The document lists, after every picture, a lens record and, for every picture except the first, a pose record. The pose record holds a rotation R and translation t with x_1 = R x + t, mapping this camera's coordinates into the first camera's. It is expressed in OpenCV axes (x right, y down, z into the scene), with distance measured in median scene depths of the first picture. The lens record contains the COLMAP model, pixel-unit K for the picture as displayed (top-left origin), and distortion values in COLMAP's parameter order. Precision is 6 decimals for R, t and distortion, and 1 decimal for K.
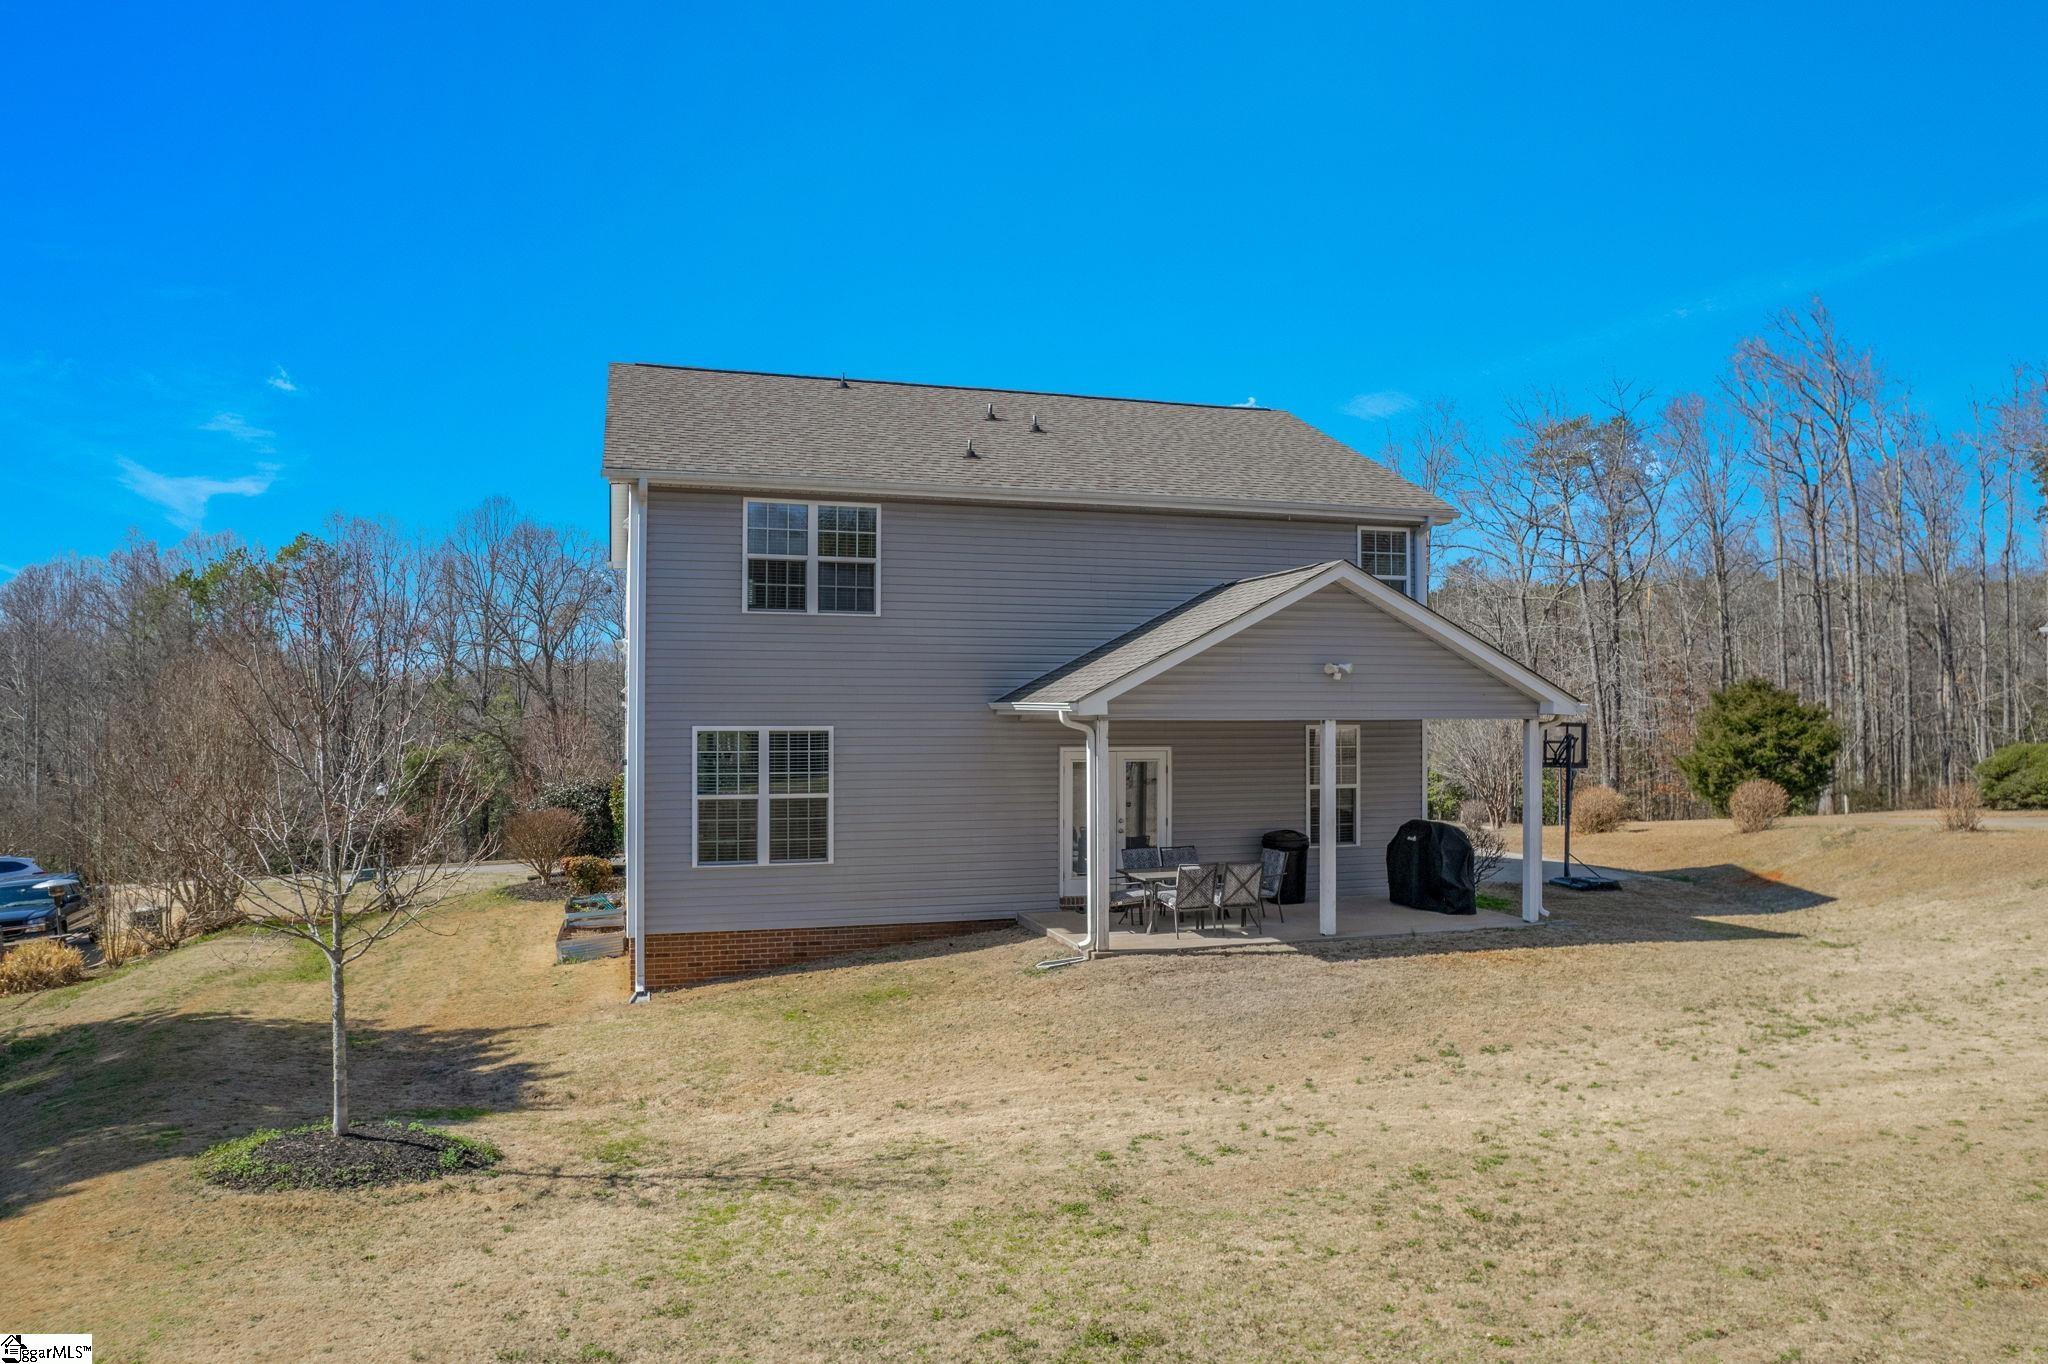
lens RADIAL K [[1323.8, 0, 1008.4], [0, 1323.8, 685.8], [0, 0, 1]] dist [-0.069109, 0.050107]
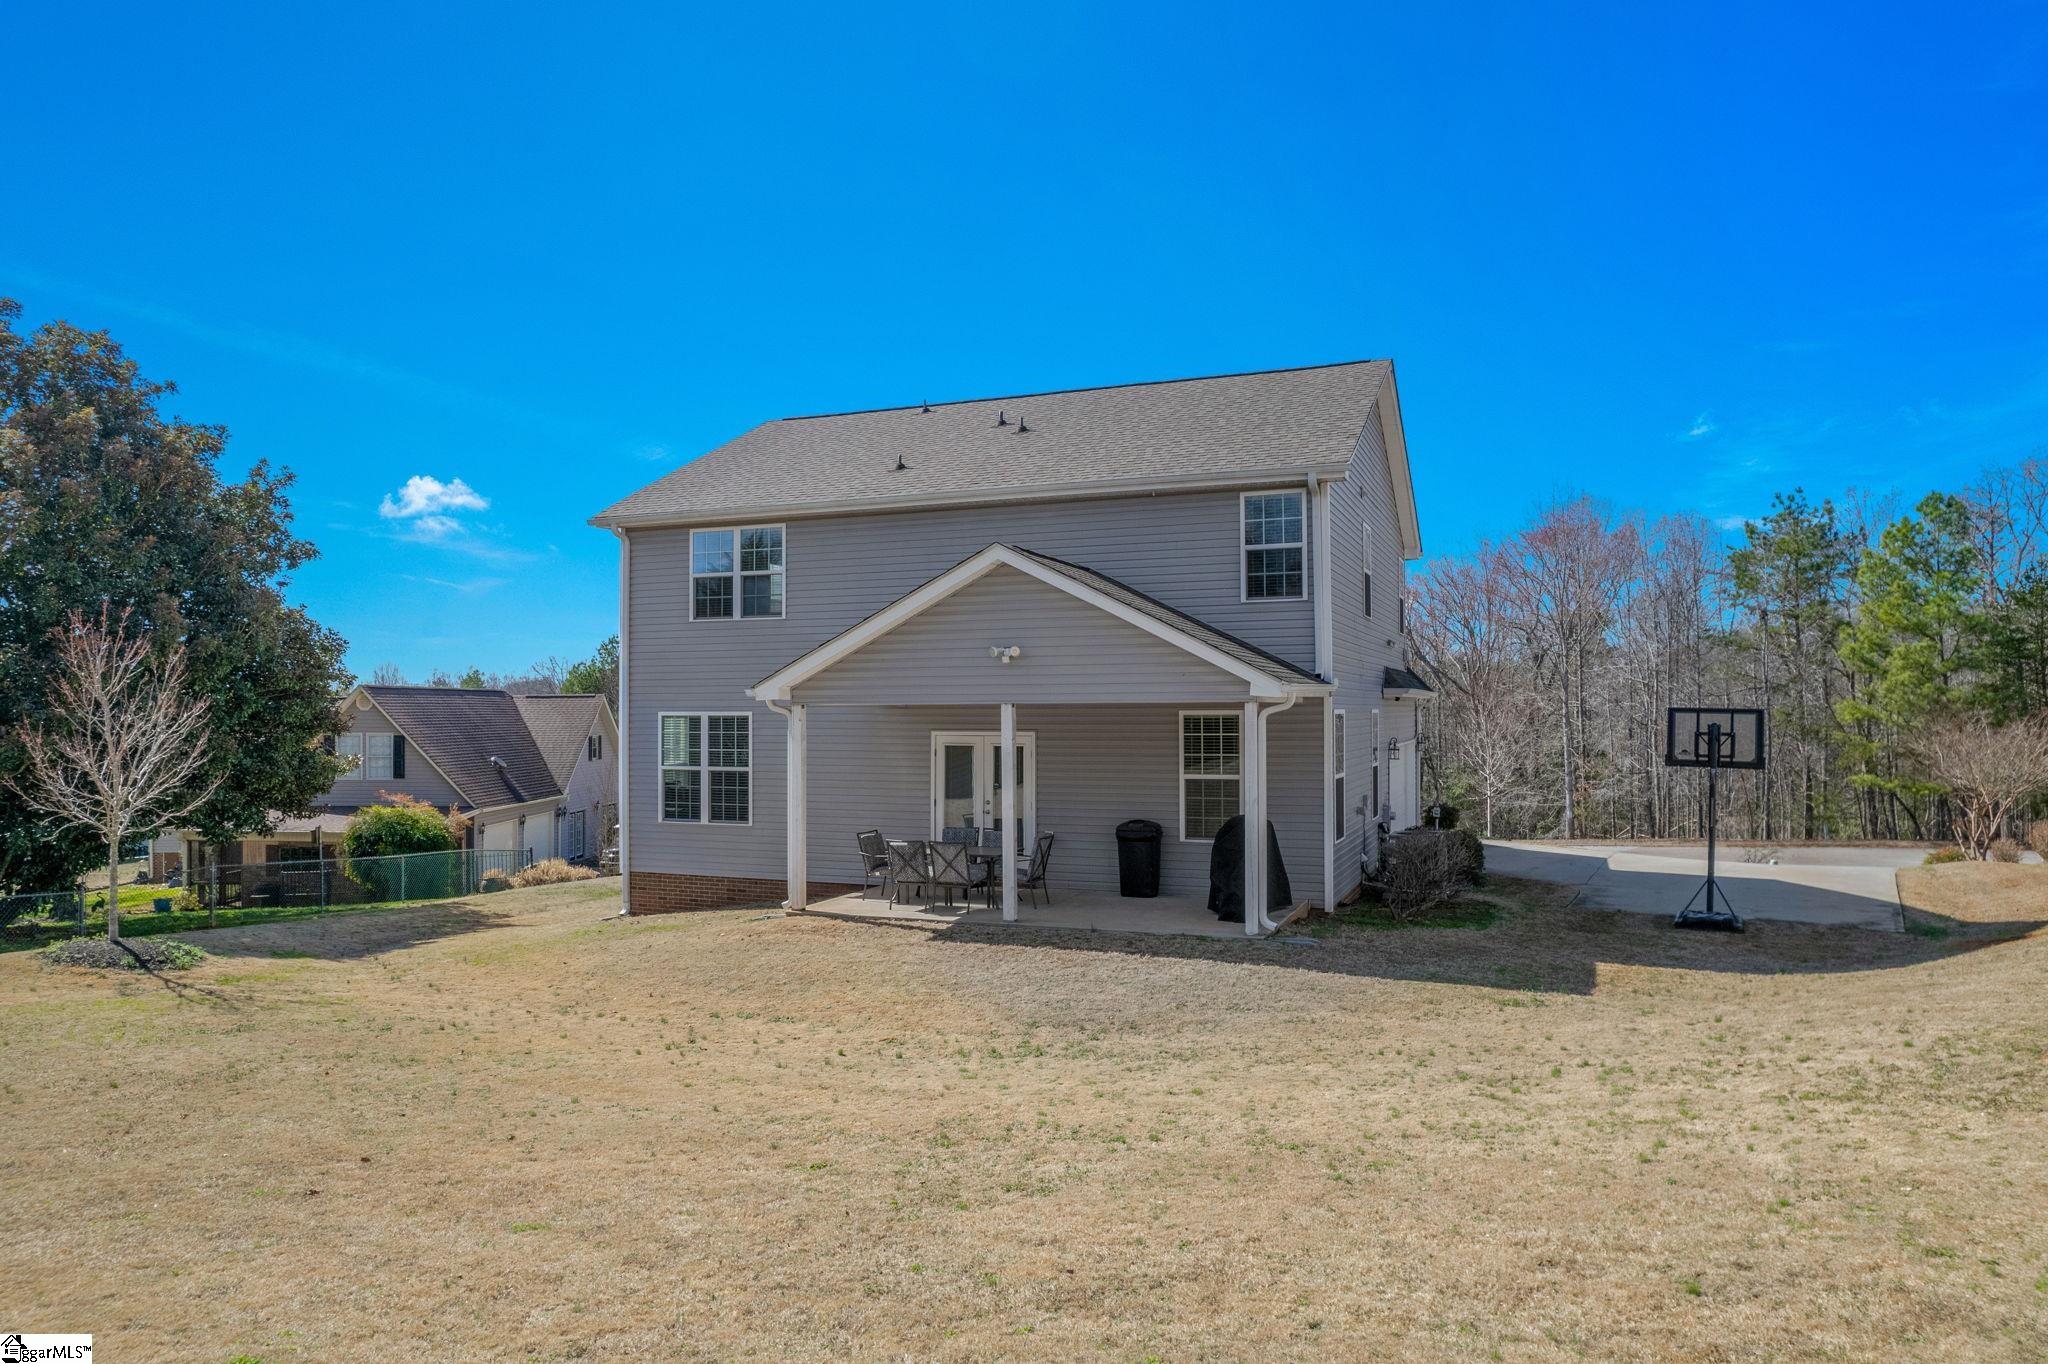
lens RADIAL K [[1323.8, 0, 1007.8], [0, 1323.8, 694.2], [0, 0, 1]] dist [-0.069109, 0.050107]
pose [[0.779636, -0.009993, -0.626153, 0.805156], [0.016353, 0.999857, 0.004404, 0.013022], [0.626019, -0.013673, 0.779688, 0.208063]]
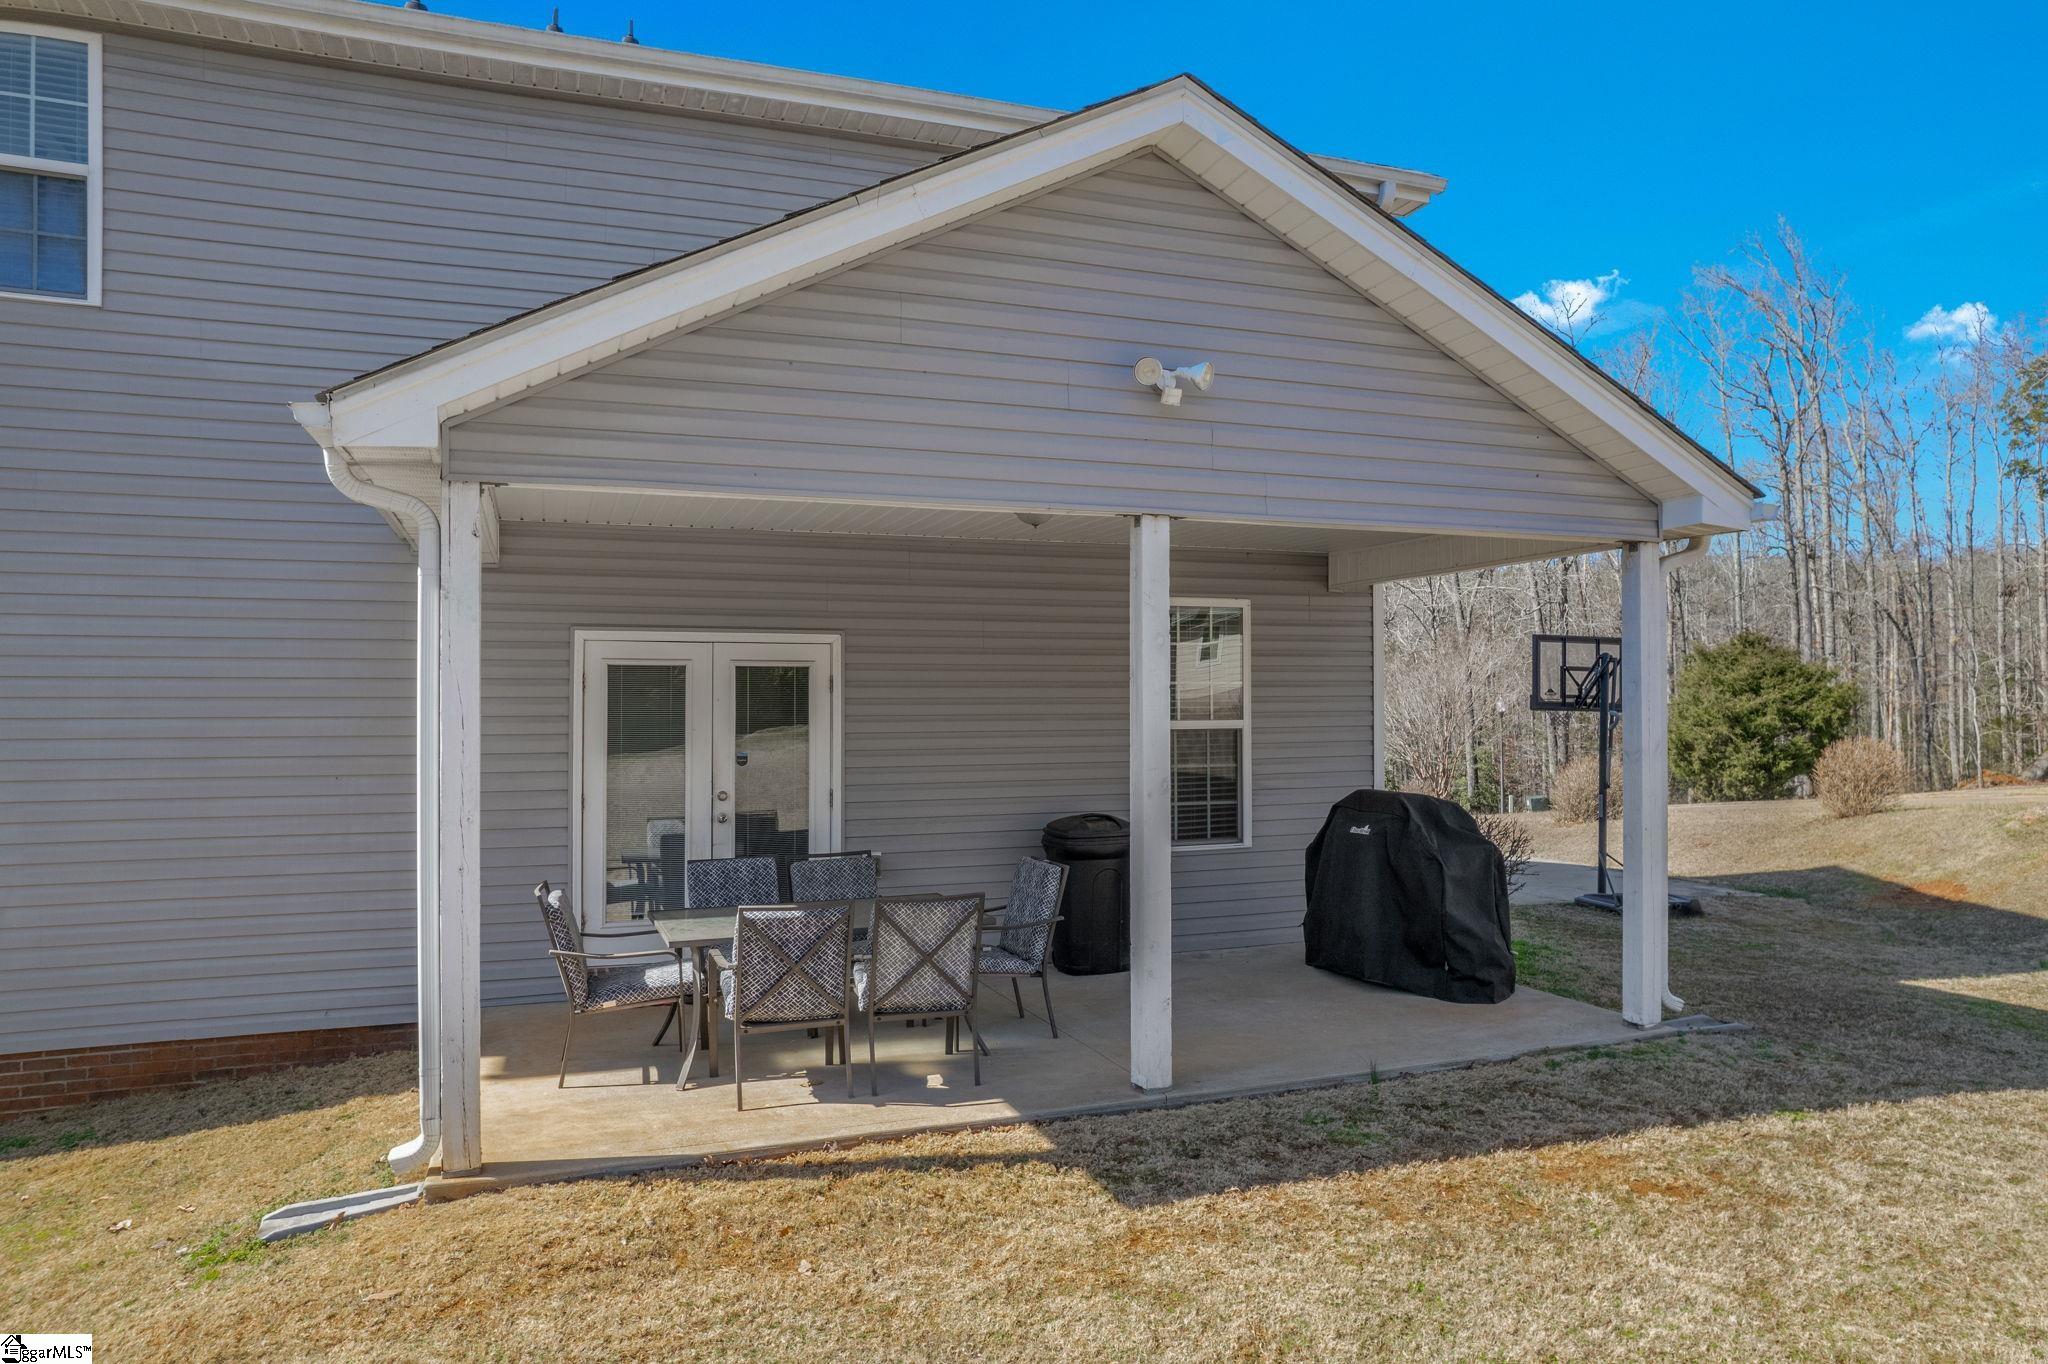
lens RADIAL K [[1323.8, 0, 1019.2], [0, 1323.8, 689.8], [0, 0, 1]] dist [-0.069109, 0.050107]
pose [[0.997741, -0.002368, 0.067134, 0.166892], [0.001938, 0.999977, 0.006475, 0.067472], [-0.067148, -0.006330, 0.997723, 0.580909]]
